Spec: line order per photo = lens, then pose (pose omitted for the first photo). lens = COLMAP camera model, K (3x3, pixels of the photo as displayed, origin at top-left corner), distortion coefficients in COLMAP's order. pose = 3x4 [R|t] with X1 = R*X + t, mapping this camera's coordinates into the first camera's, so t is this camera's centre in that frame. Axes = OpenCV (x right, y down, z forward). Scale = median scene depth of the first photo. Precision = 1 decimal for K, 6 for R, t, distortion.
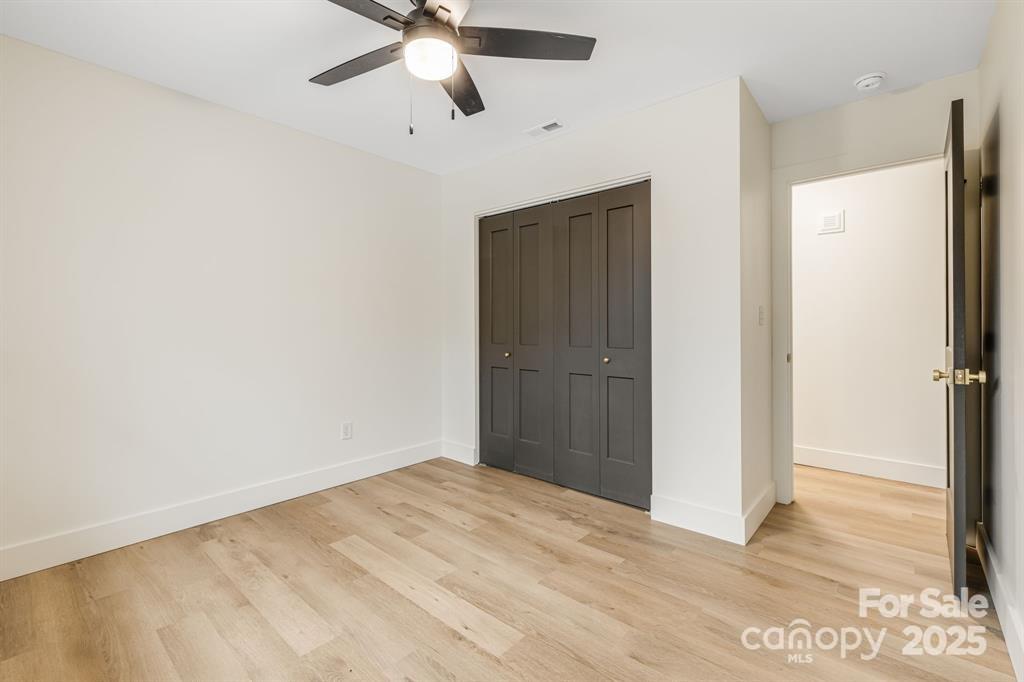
lens RADIAL K [[448.3, 0, 511.7], [0, 448.3, 325.9], [0, 0, 1]] dist [0.000364, -0.000338]
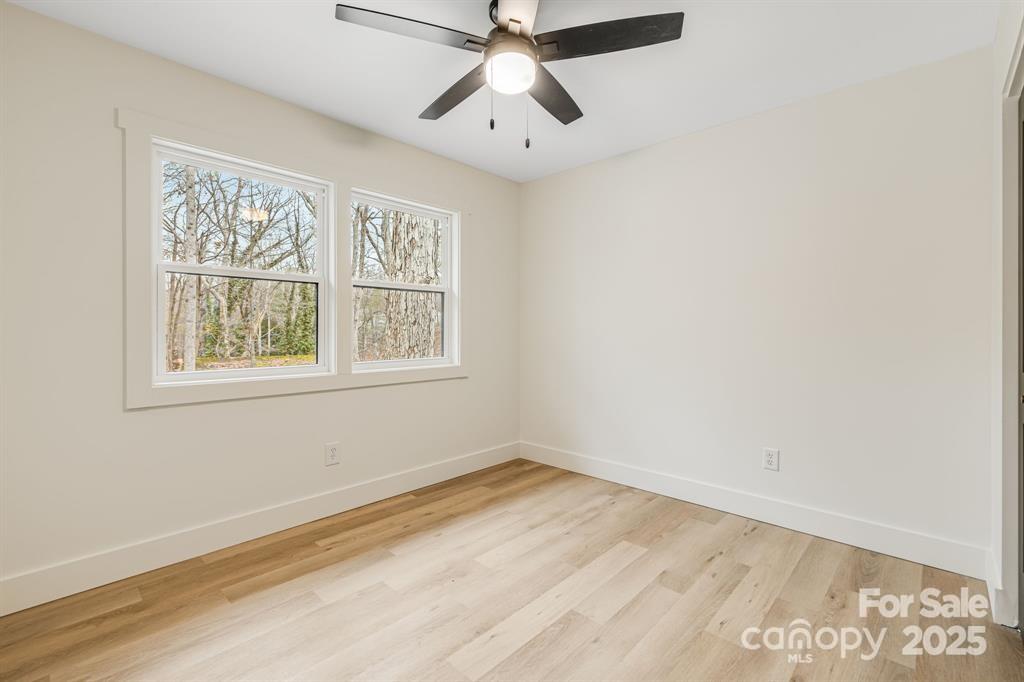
lens RADIAL K [[448.3, 0, 511.7], [0, 448.3, 325.9], [0, 0, 1]] dist [0.000364, -0.000338]
pose [[-0.035746, -0.005898, -0.999344, 0.629105], [-0.000442, 0.999983, -0.005886, -0.001905], [0.999361, 0.000231, -0.035748, 0.765210]]
